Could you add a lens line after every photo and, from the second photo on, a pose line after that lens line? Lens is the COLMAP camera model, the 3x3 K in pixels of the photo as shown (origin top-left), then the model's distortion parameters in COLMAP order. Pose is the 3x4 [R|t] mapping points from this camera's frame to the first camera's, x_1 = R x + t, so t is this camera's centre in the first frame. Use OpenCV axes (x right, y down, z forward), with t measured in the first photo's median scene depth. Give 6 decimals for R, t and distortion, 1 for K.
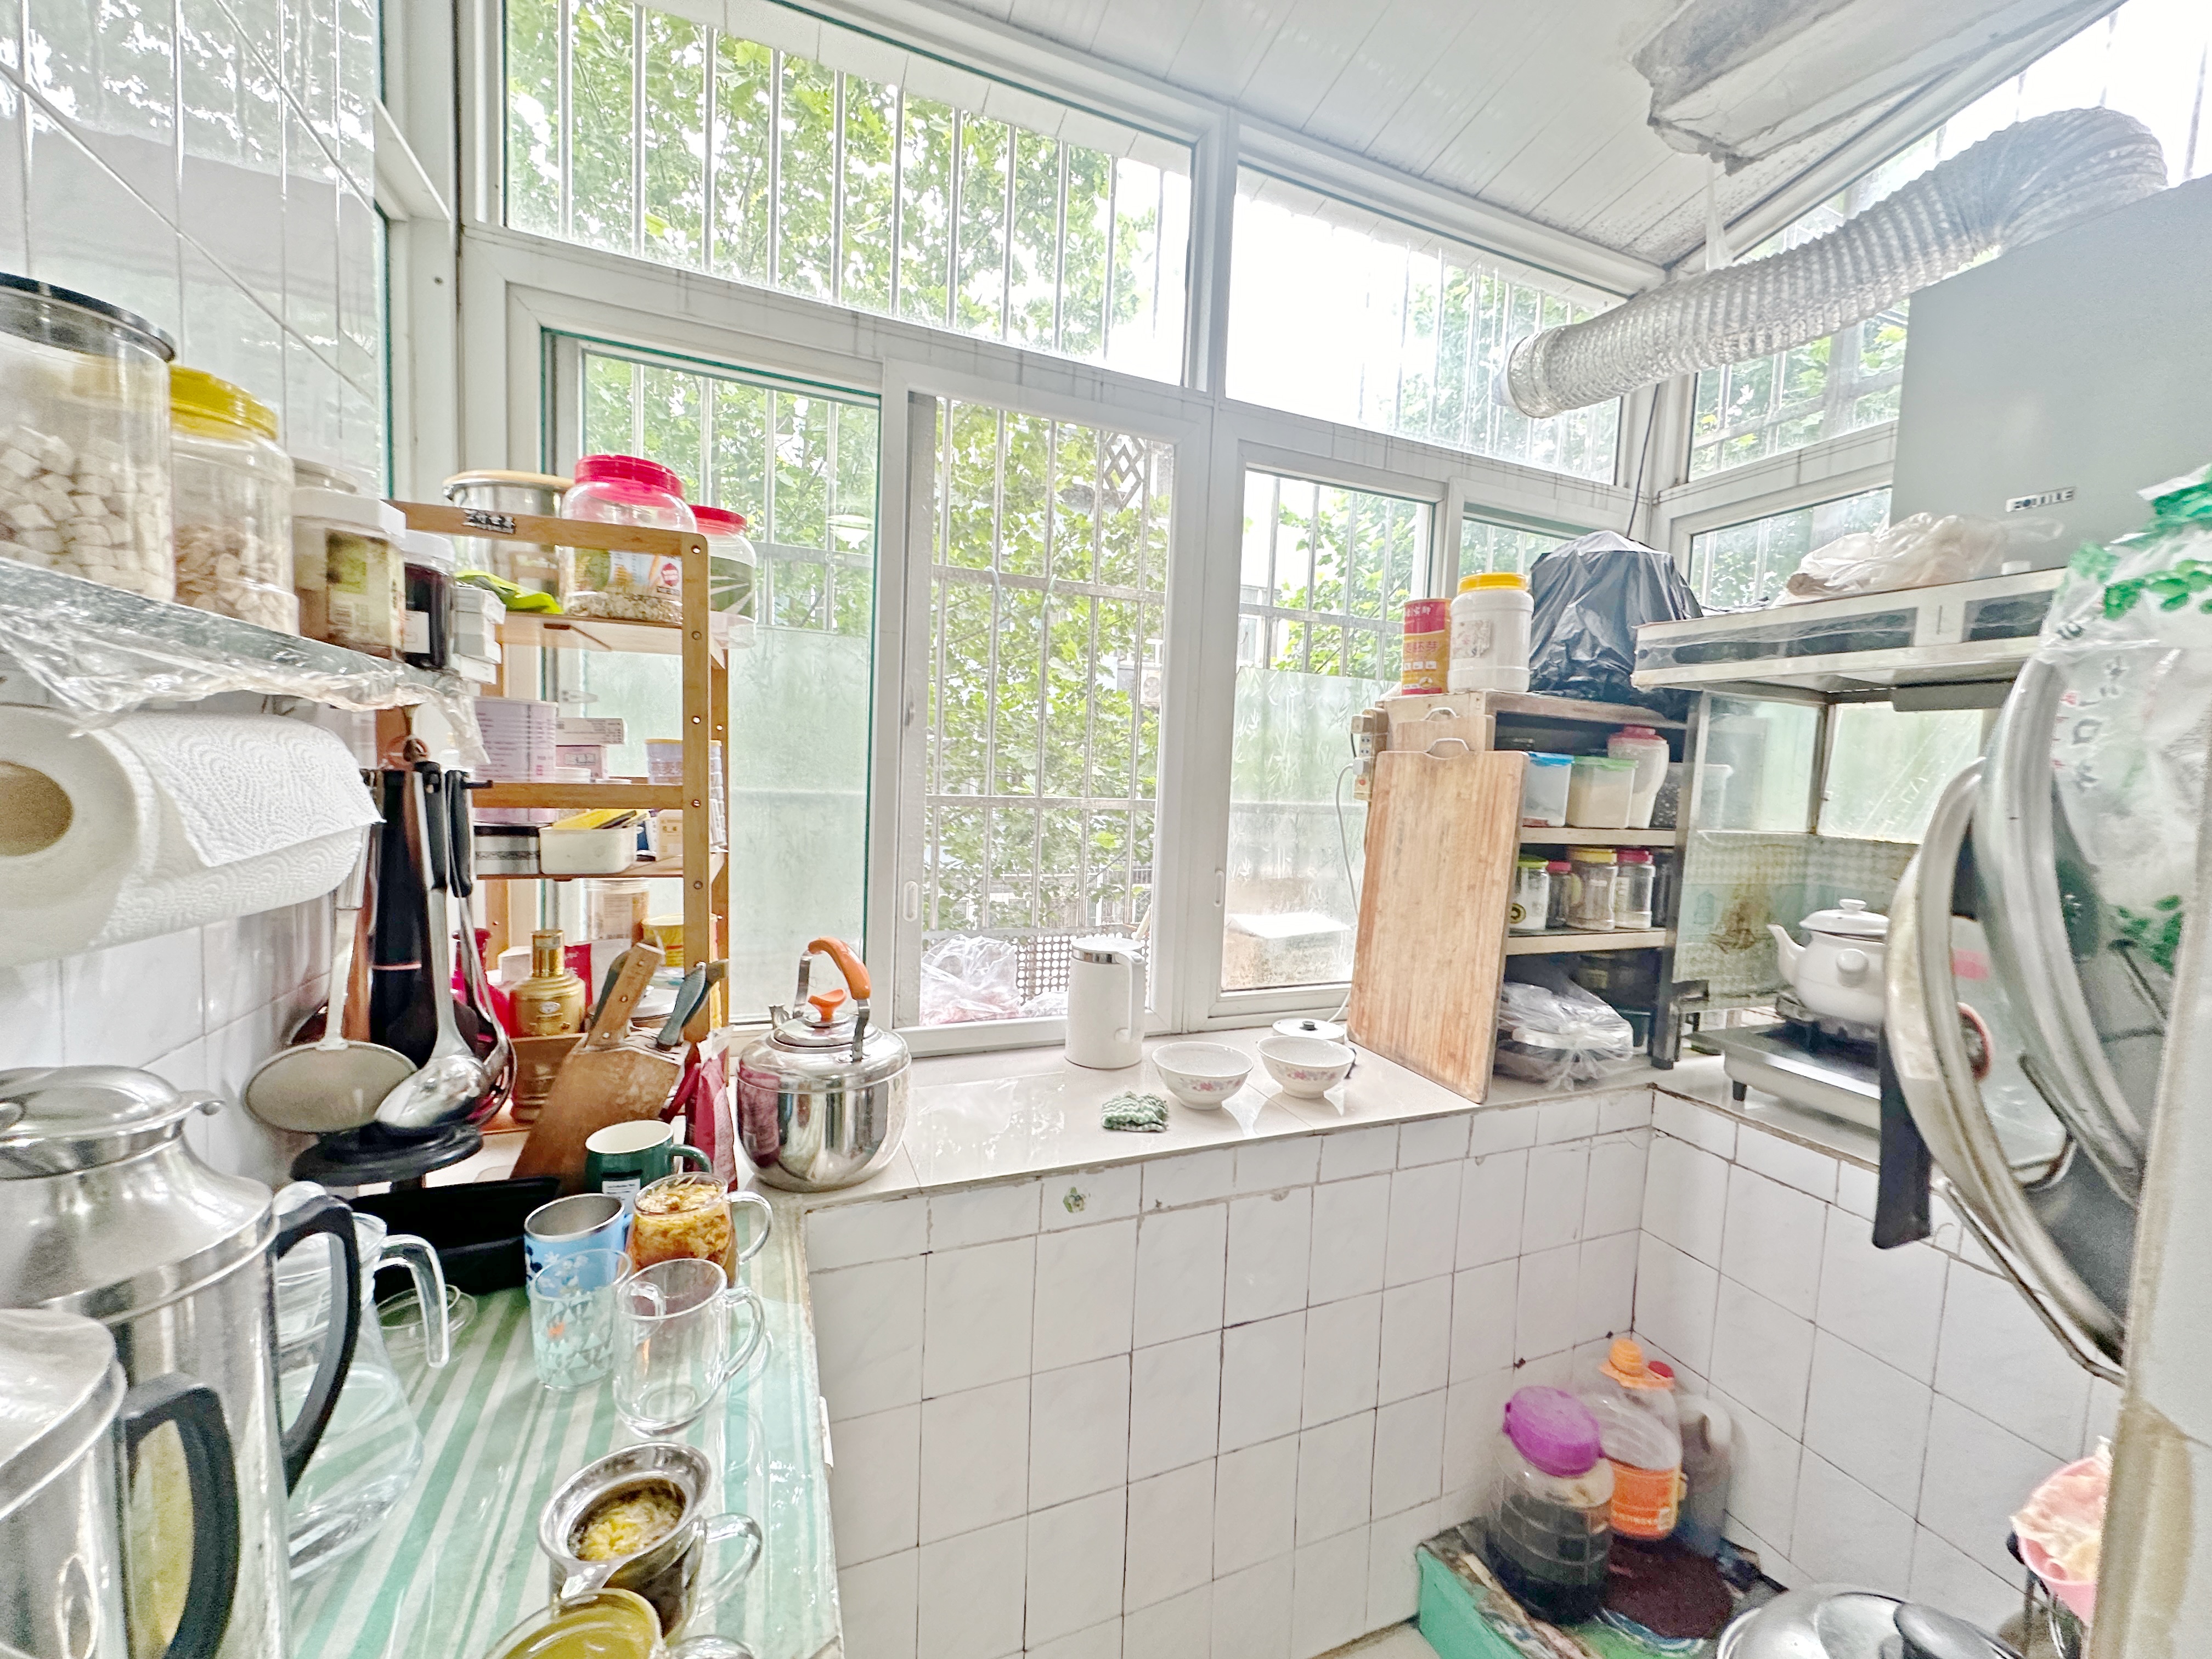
lens RADIAL K [[888.9, 0, 1100.9], [0, 888.9, 824.4], [0, 0, 1]] dist [-0.000302, 0.000205]
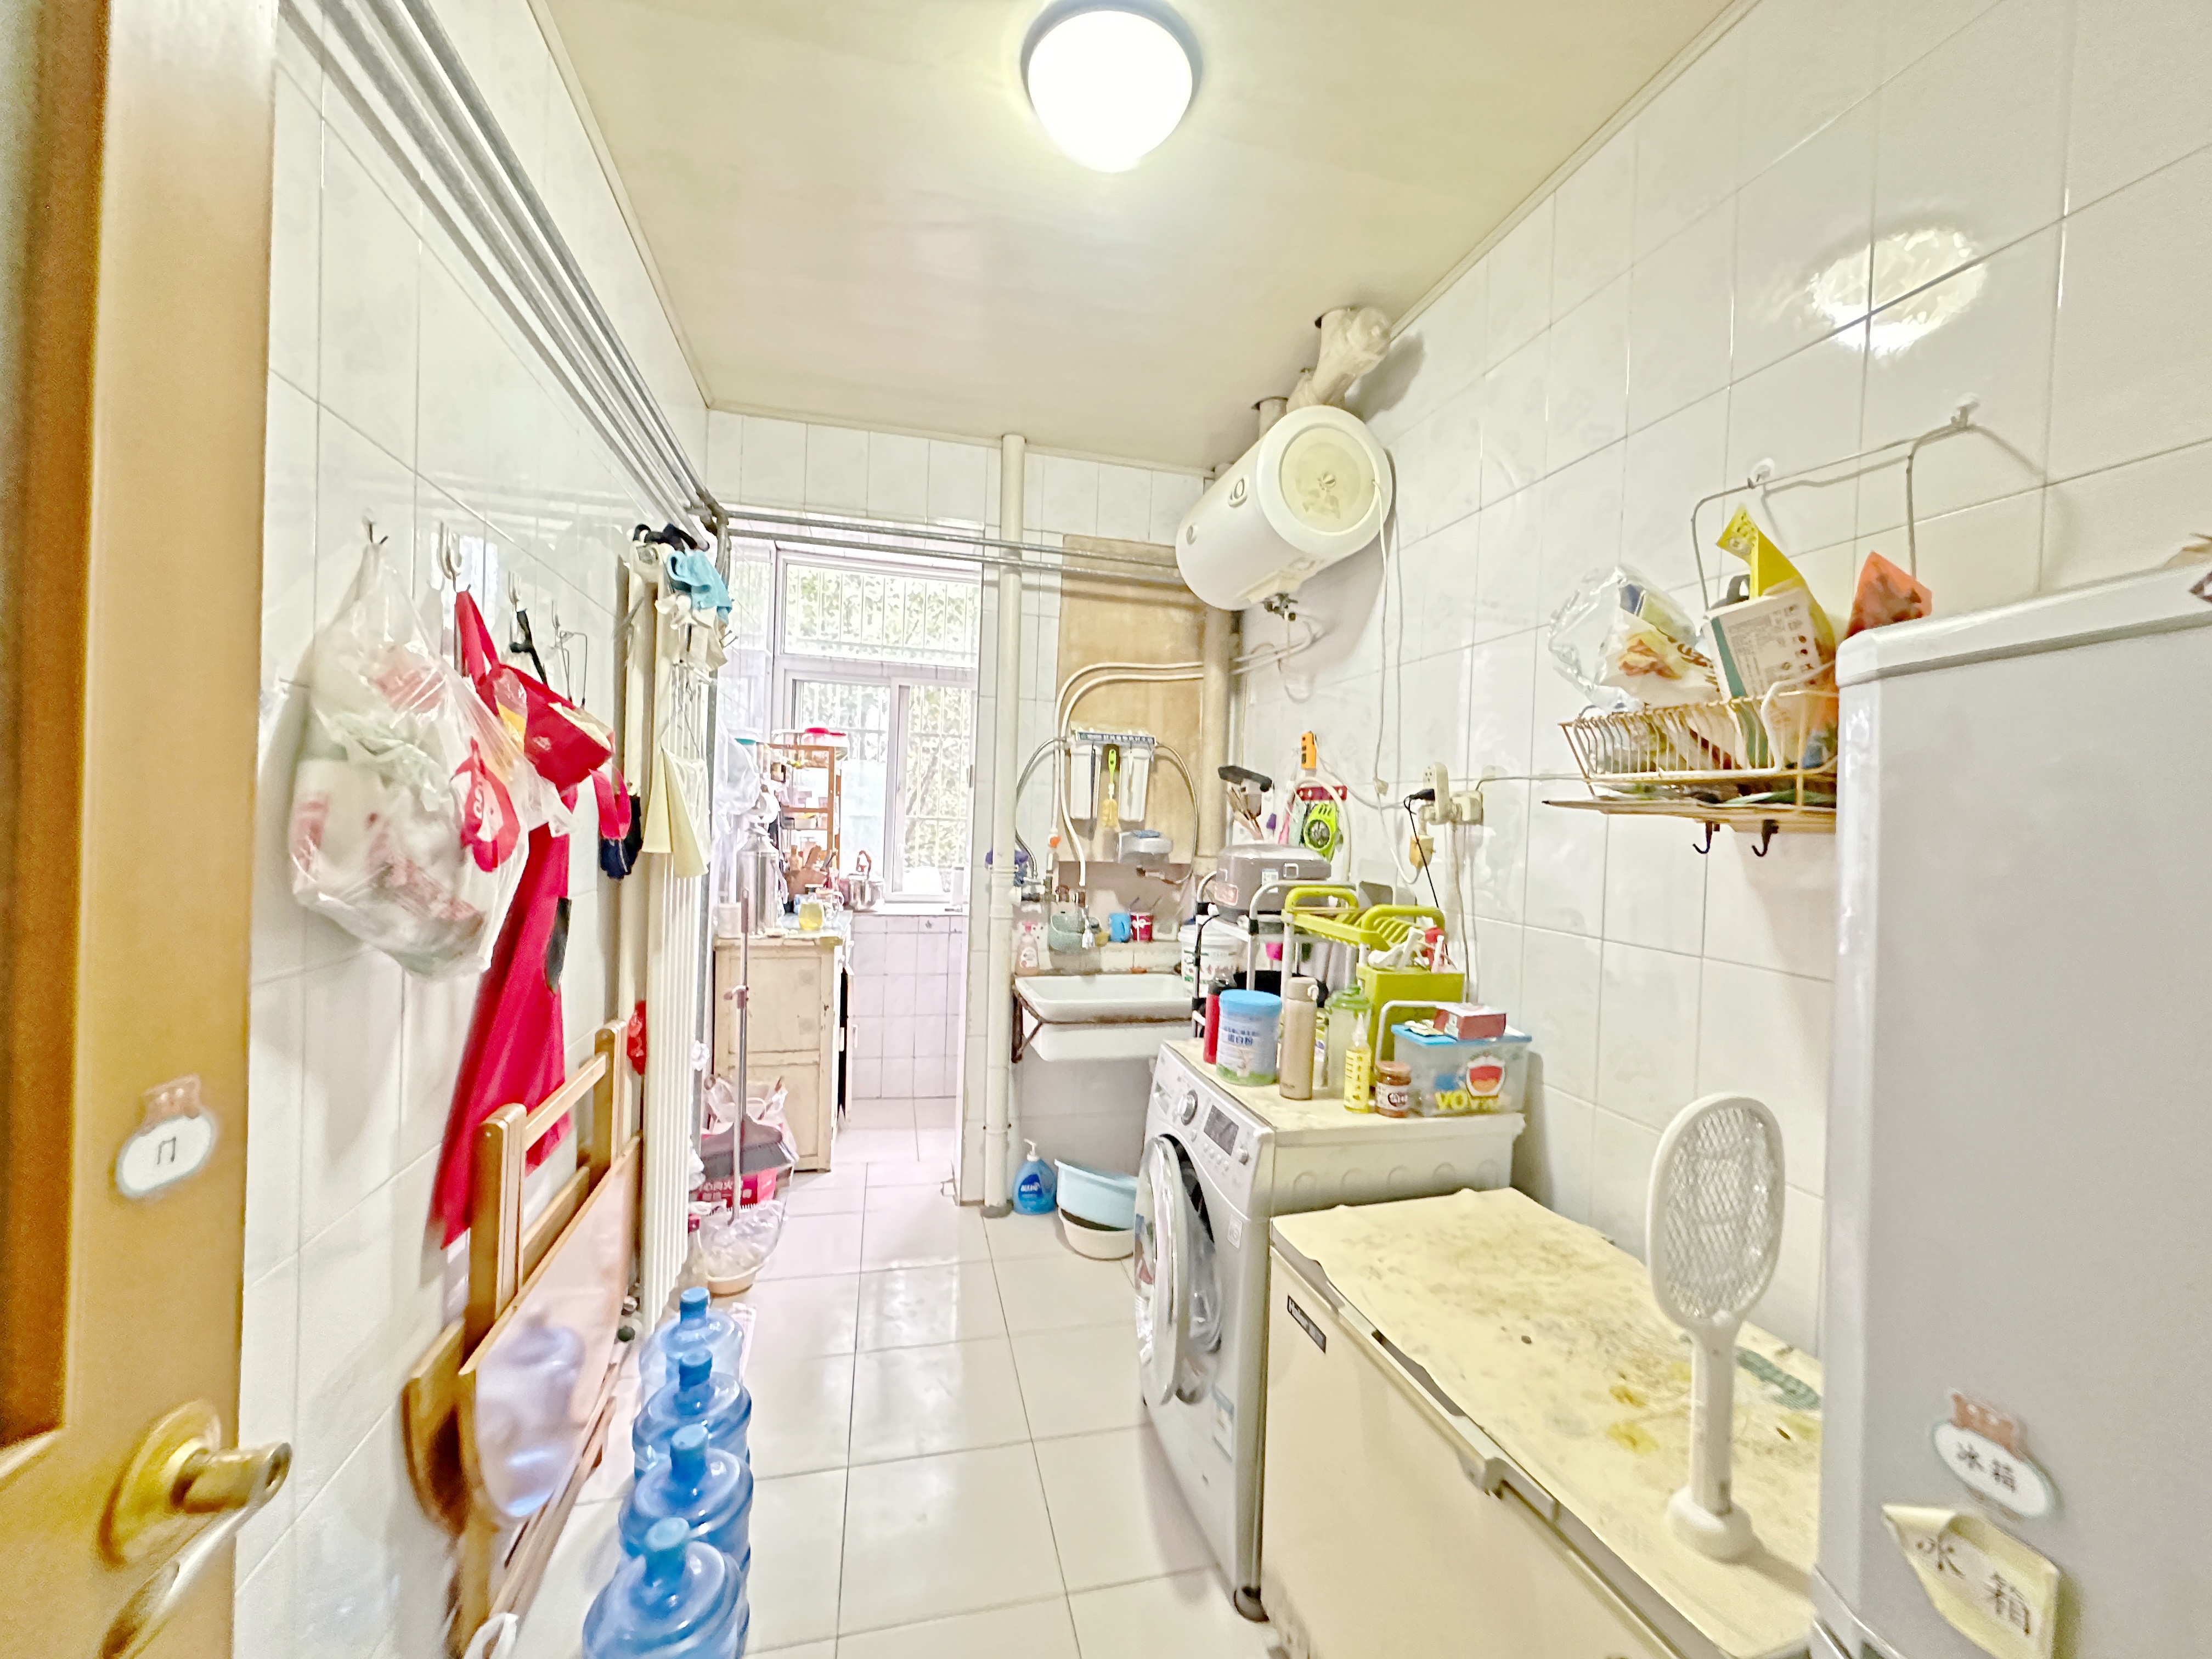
lens RADIAL K [[888.9, 0, 1100.9], [0, 888.9, 824.4], [0, 0, 1]] dist [-0.000302, 0.000205]
pose [[0.988134, -0.010308, -0.153245, 1.225314], [-0.001119, 0.997236, -0.074291, 0.296393], [0.153587, 0.073581, 0.985392, -2.475030]]
